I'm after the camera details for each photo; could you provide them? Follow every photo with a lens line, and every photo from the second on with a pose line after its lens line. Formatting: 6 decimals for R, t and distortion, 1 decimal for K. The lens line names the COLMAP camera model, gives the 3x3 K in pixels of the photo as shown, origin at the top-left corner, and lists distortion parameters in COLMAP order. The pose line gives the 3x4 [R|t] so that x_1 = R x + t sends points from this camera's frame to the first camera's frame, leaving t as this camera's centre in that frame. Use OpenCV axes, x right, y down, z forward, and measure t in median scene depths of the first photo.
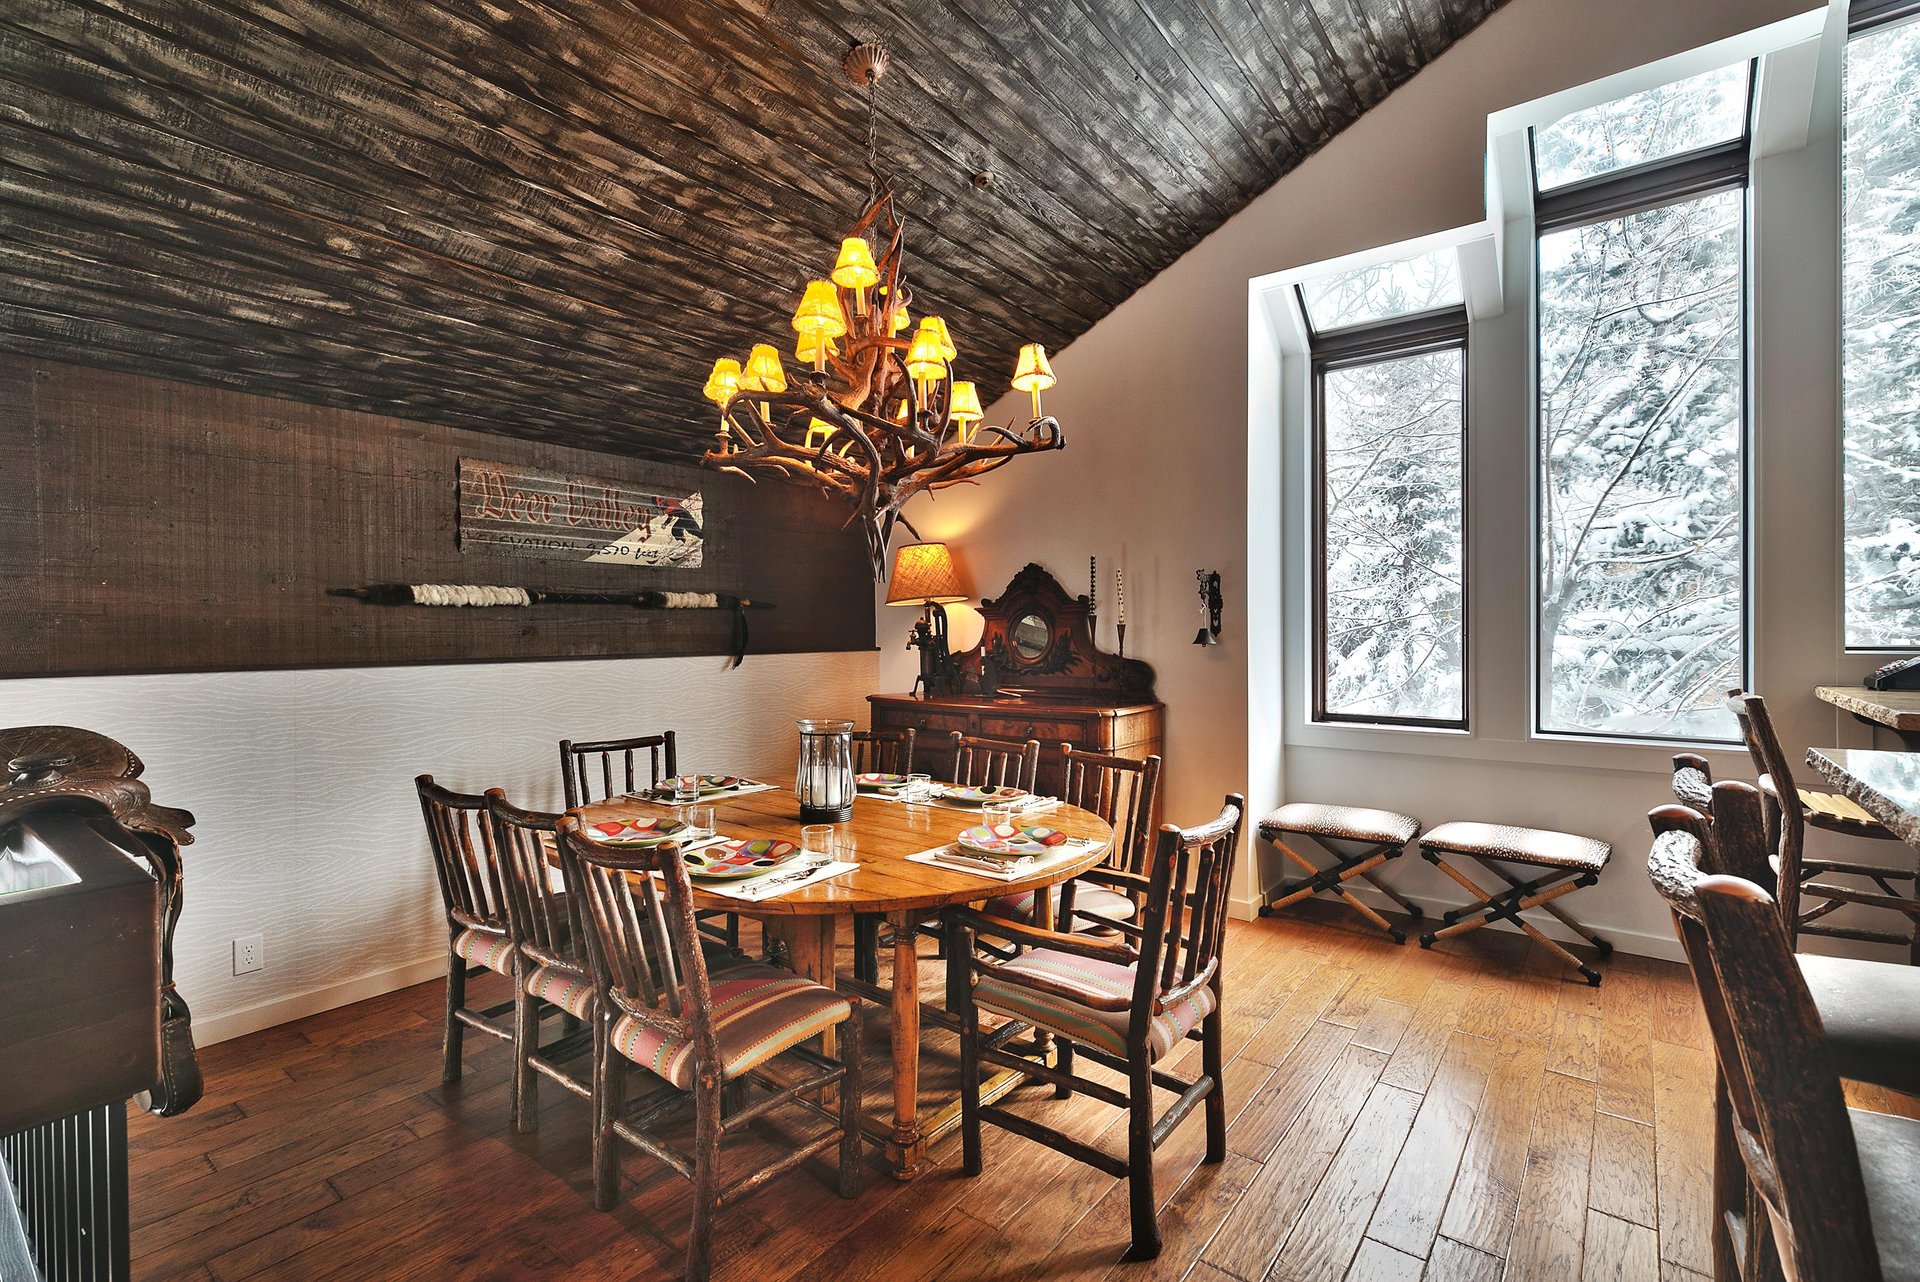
lens RADIAL K [[858.1, 0, 960.3], [0, 858.1, 634.7], [0, 0, 1]] dist [0.010346, -0.000397]
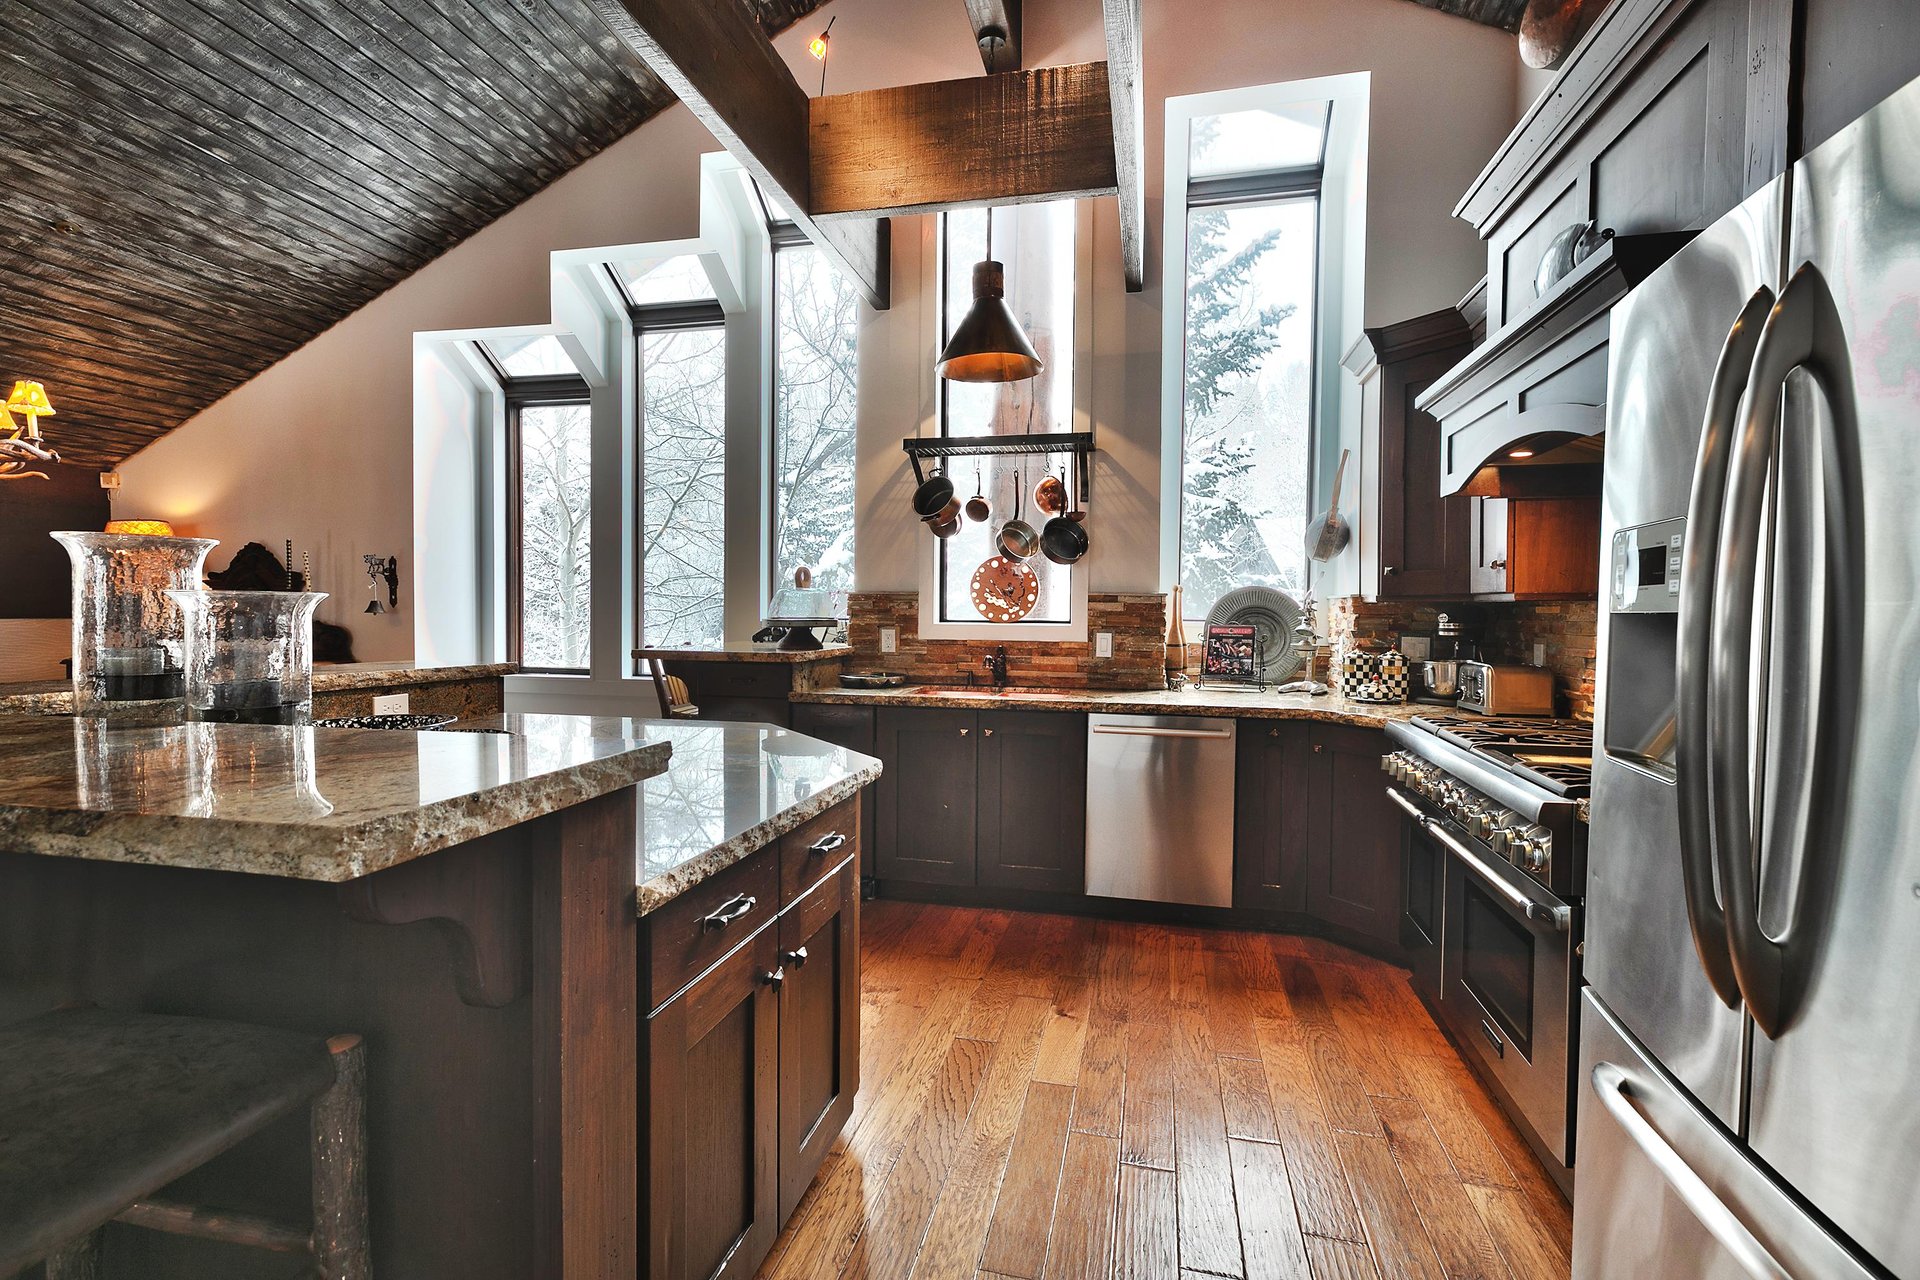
lens RADIAL K [[858.1, 0, 960.3], [0, 858.1, 633.7], [0, 0, 1]] dist [0.010346, -0.000397]
pose [[0.906450, 0.004105, 0.422294, 0.533525], [-0.012880, 0.999756, 0.017928, 0.007398], [-0.422118, -0.021690, 0.906282, -0.539388]]
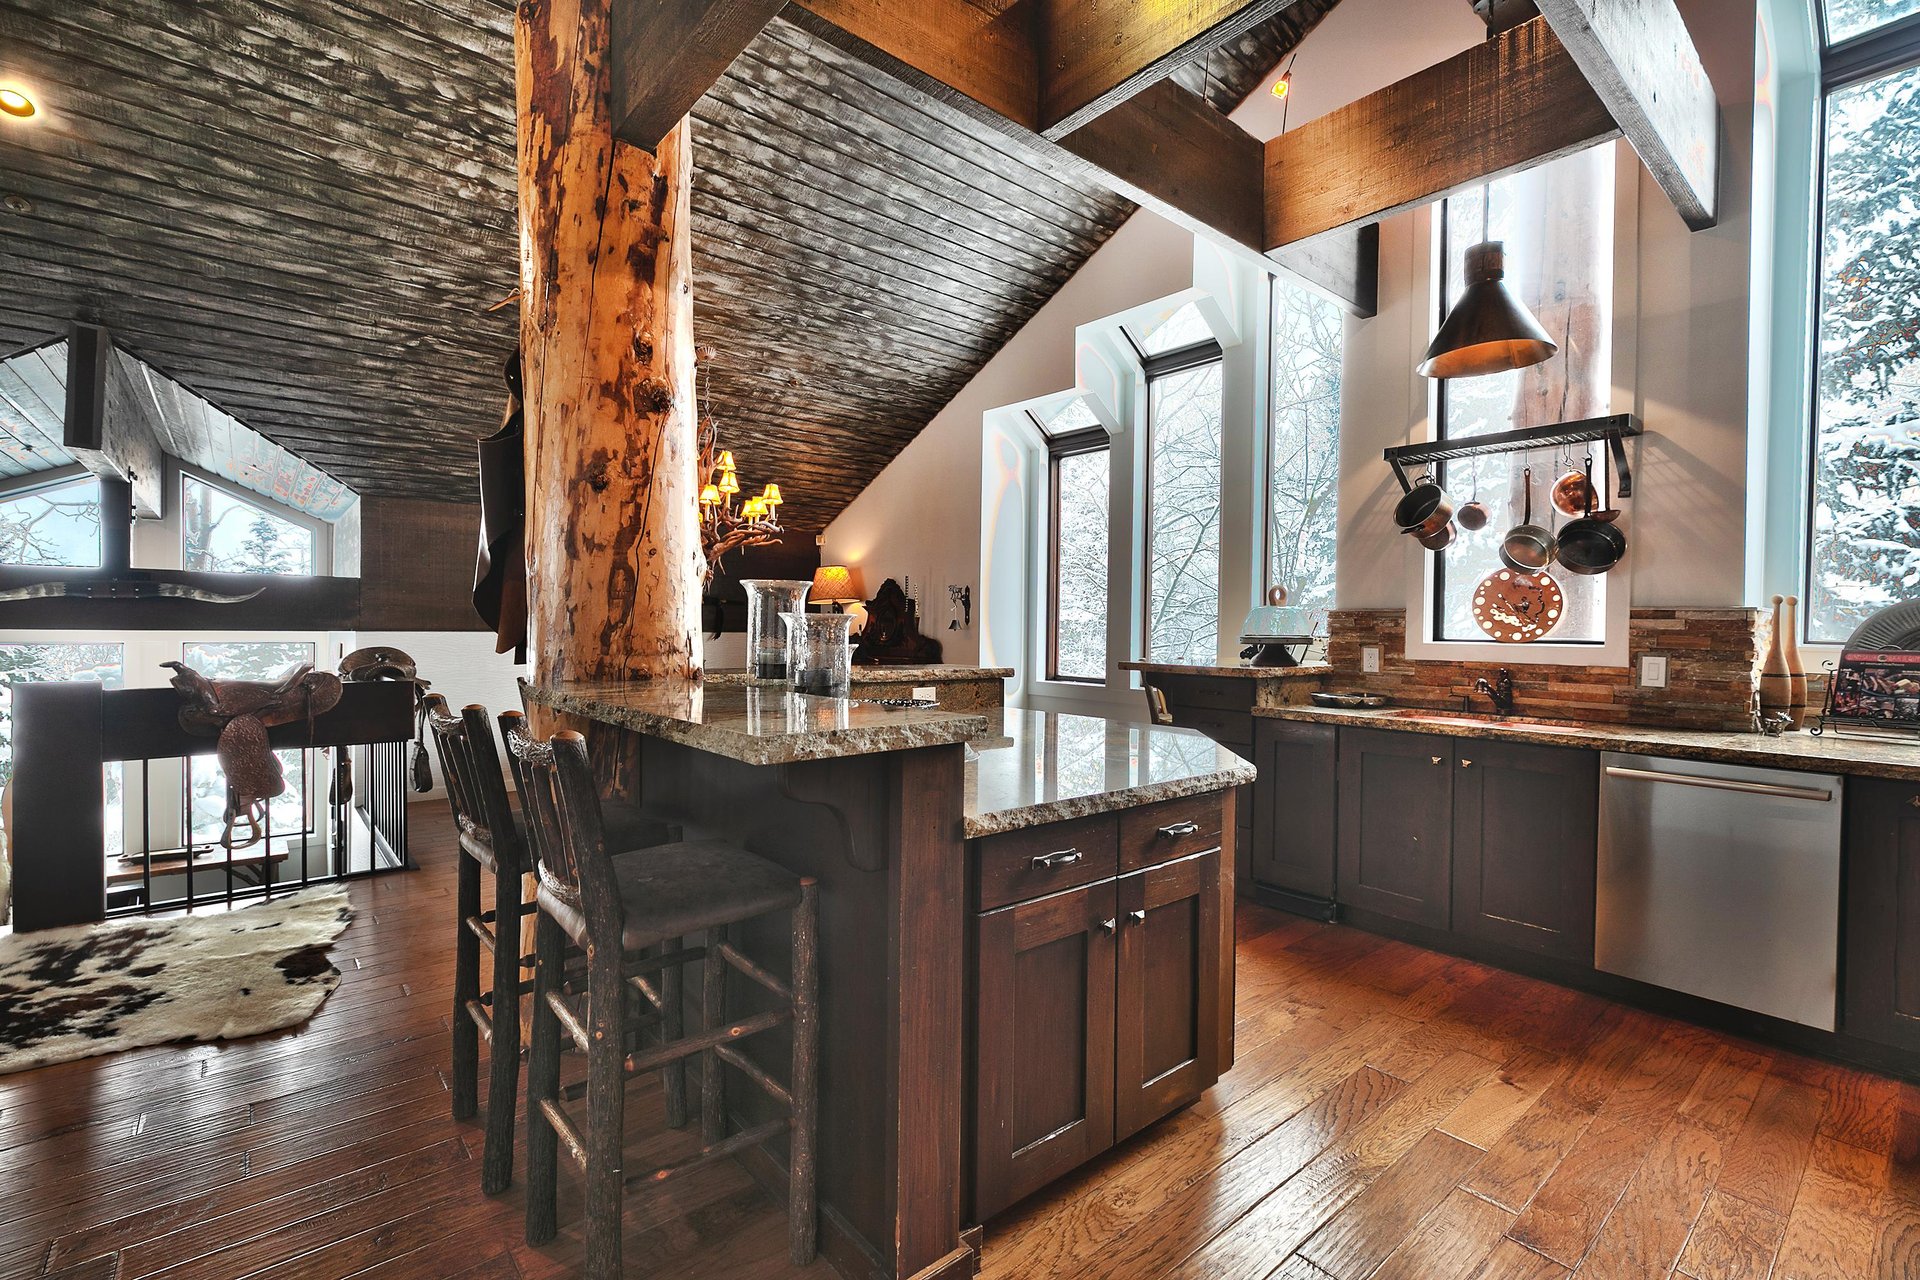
lens RADIAL K [[858.1, 0, 960.3], [0, 858.1, 633.7], [0, 0, 1]] dist [0.010346, -0.000397]
pose [[0.977986, 0.020422, -0.207670, 0.643853], [-0.019512, 0.999789, 0.006431, 0.008109], [0.207758, -0.002237, 0.978178, -0.641566]]
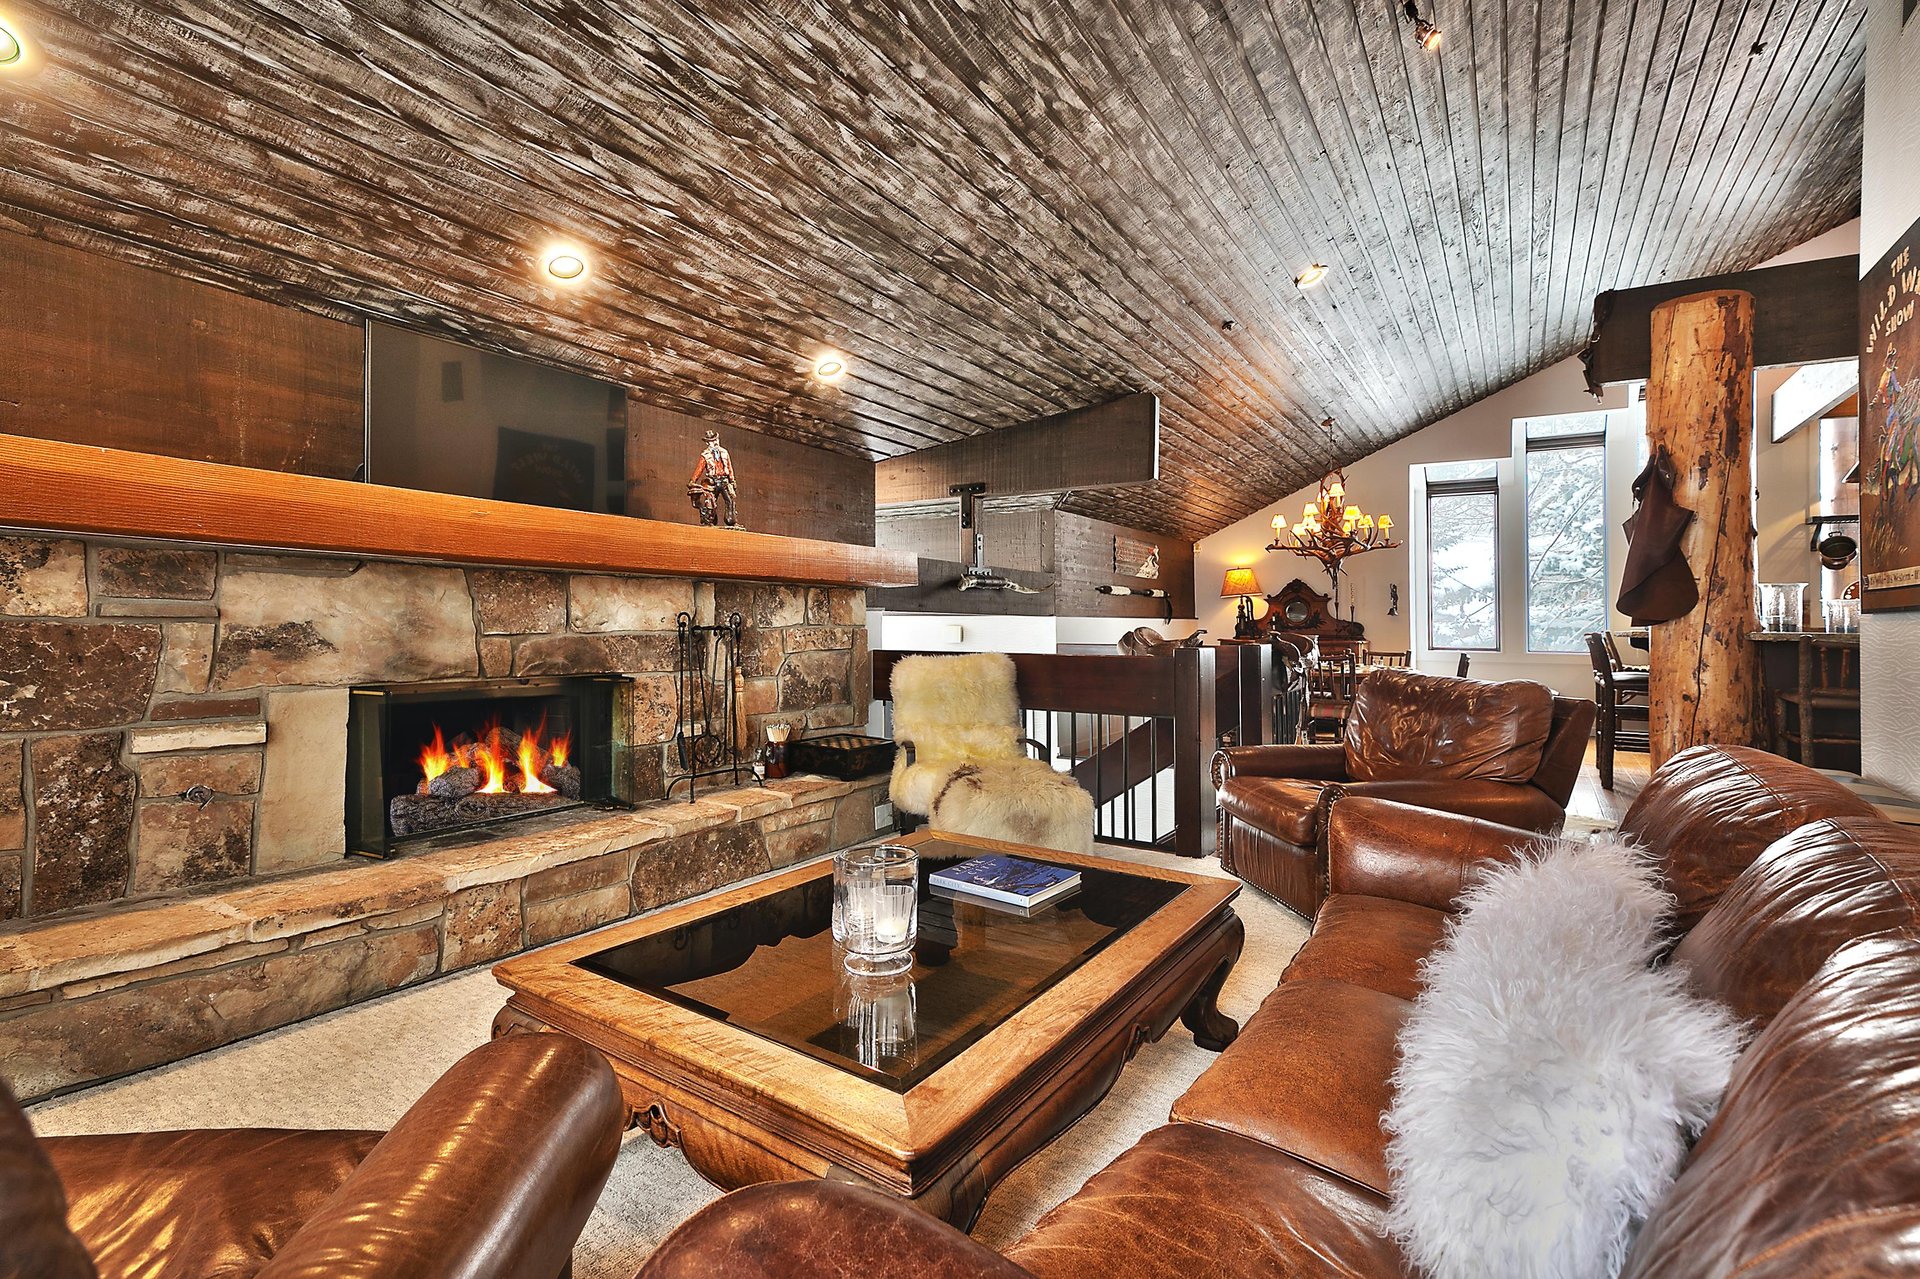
lens RADIAL K [[858.1, 0, 960.3], [0, 858.1, 633.2], [0, 0, 1]] dist [0.010346, -0.000397]
pose [[0.997233, 0.011819, 0.073391, -1.100746], [-0.011998, 0.999926, 0.002007, 0.071119], [-0.073362, -0.002882, 0.997301, -1.322053]]
